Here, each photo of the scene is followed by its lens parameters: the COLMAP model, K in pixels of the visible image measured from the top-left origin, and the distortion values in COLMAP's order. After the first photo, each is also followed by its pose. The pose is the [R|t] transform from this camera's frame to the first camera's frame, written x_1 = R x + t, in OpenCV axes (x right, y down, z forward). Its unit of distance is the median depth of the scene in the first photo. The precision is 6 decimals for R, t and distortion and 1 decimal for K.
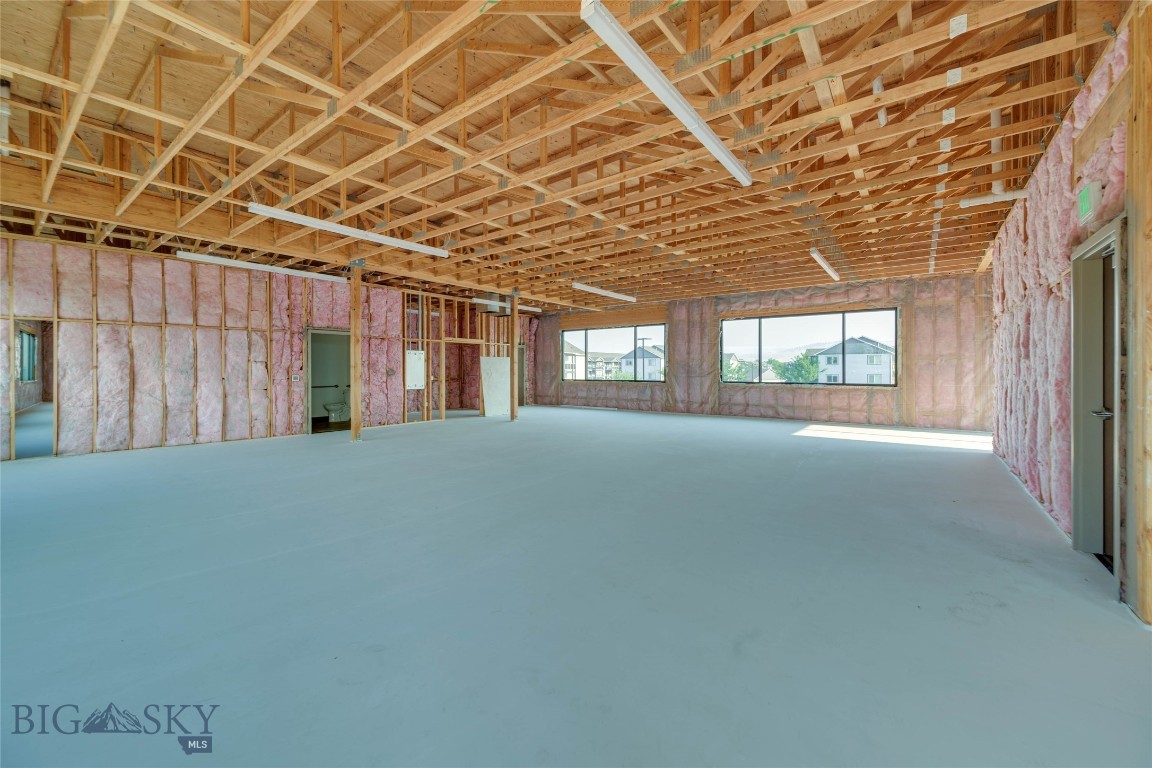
lens RADIAL K [[457.8, 0, 556.2], [0, 457.8, 371.9], [0, 0, 1]] dist [0.003142, -0.000553]
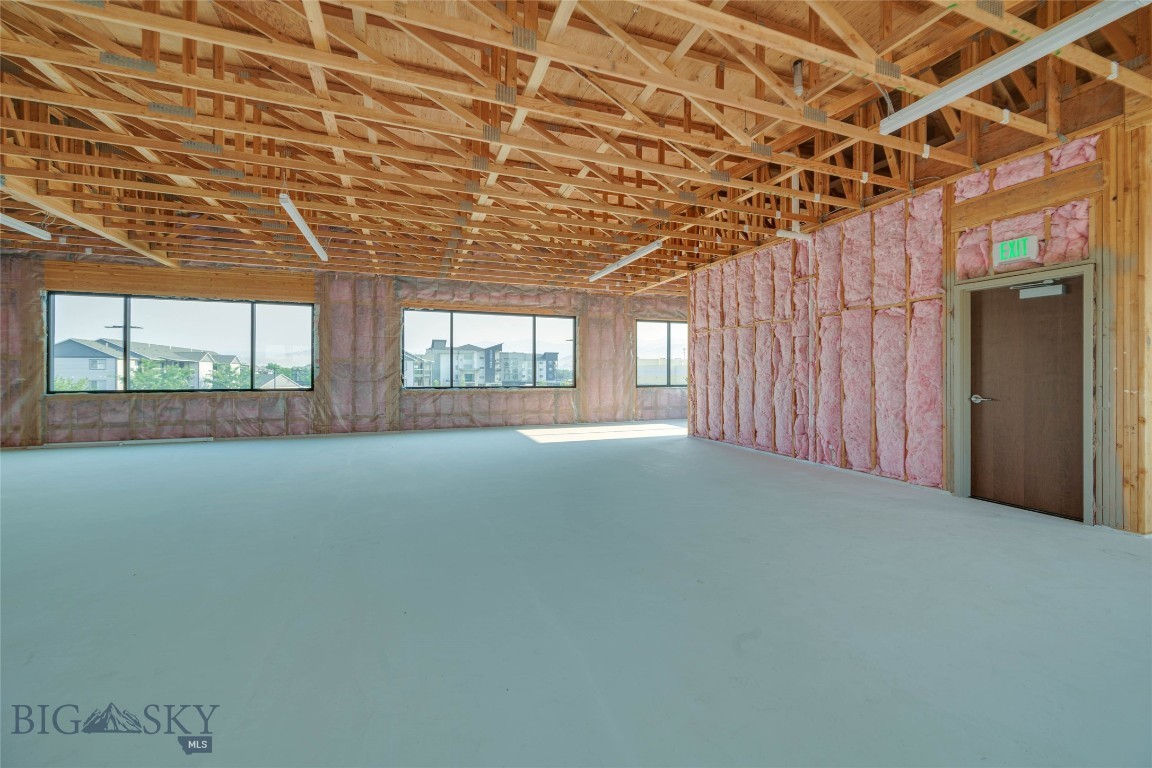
lens RADIAL K [[457.8, 0, 576.7], [0, 457.8, 374.0], [0, 0, 1]] dist [0.003142, -0.000553]
pose [[0.498538, 0.002874, 0.866863, -0.187799], [0.004434, 0.999973, -0.005865, 0.004444], [-0.866856, 0.006768, 0.498512, 0.391932]]
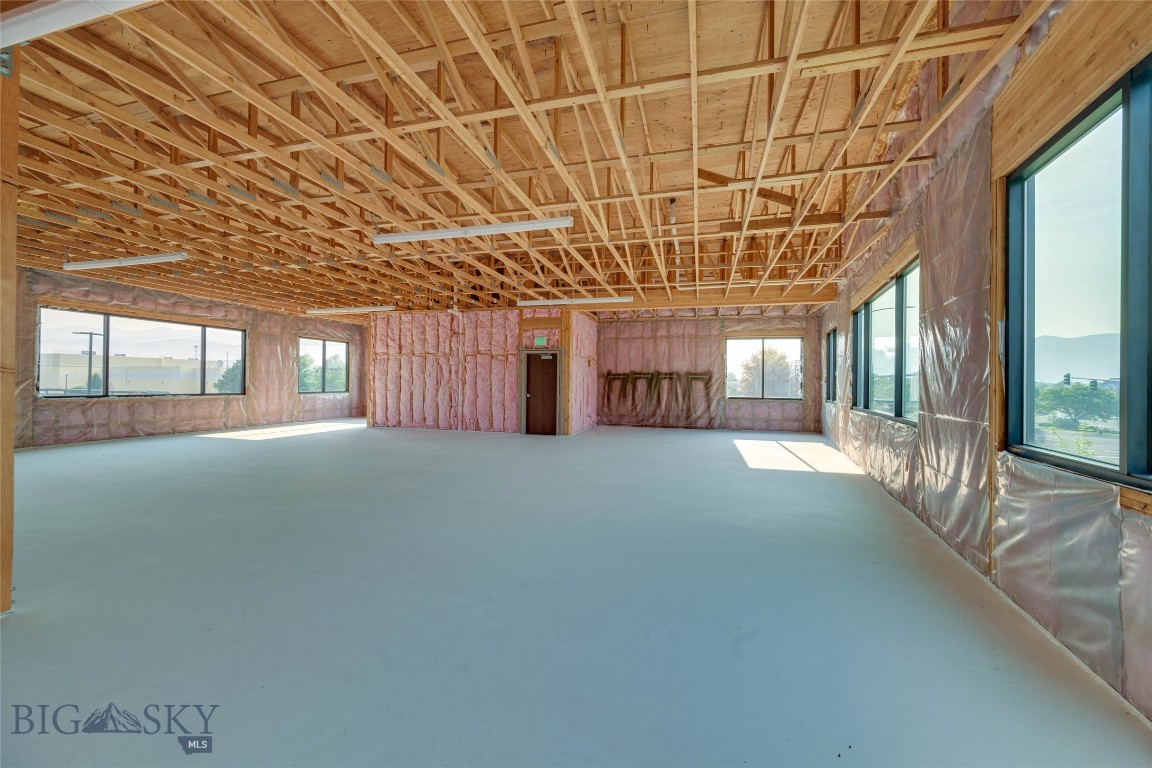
lens RADIAL K [[457.8, 0, 568.9], [0, 457.8, 382.3], [0, 0, 1]] dist [0.003142, -0.000553]
pose [[-0.401143, -0.002168, 0.916013, -0.636539], [-0.004803, 0.999988, 0.000264, -0.004789], [-0.916003, -0.004294, -0.401149, 0.613870]]
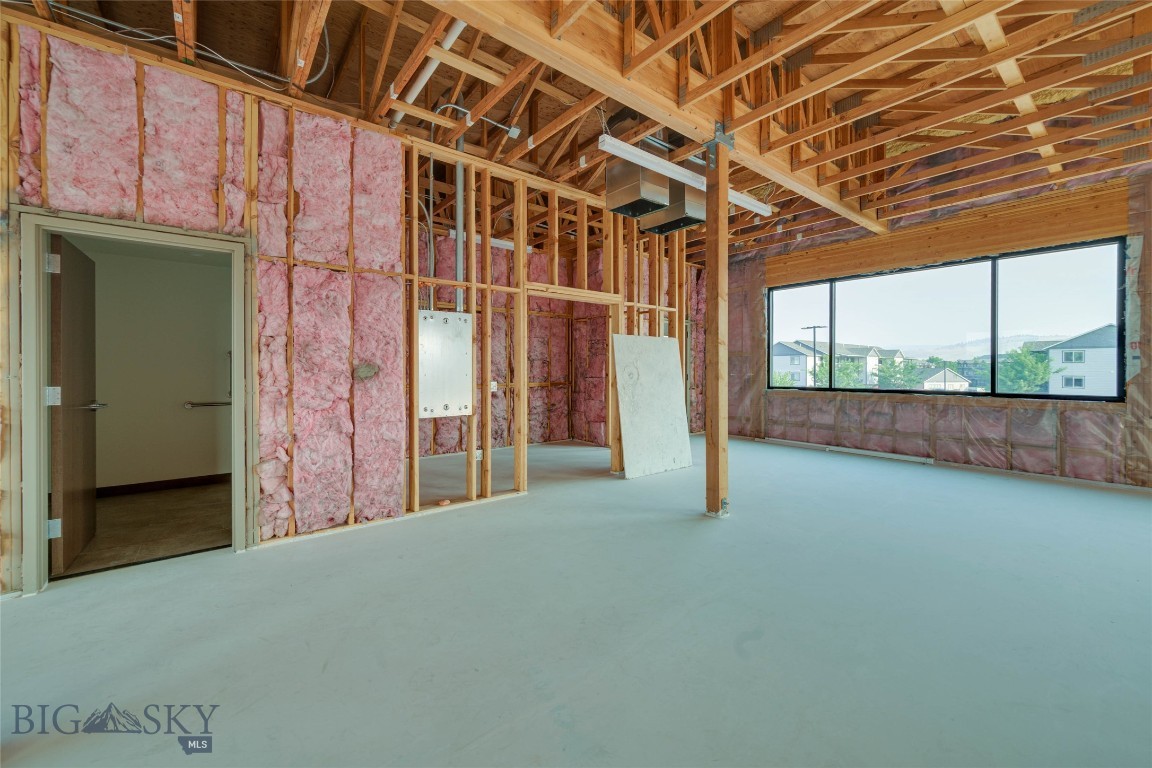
lens RADIAL K [[457.8, 0, 574.5], [0, 457.8, 364.8], [0, 0, 1]] dist [0.003142, -0.000553]
pose [[0.979094, 0.001706, -0.203401, -0.133968], [-0.004397, 0.999909, -0.012781, 0.000003], [0.203361, 0.013408, 0.979012, 0.675272]]
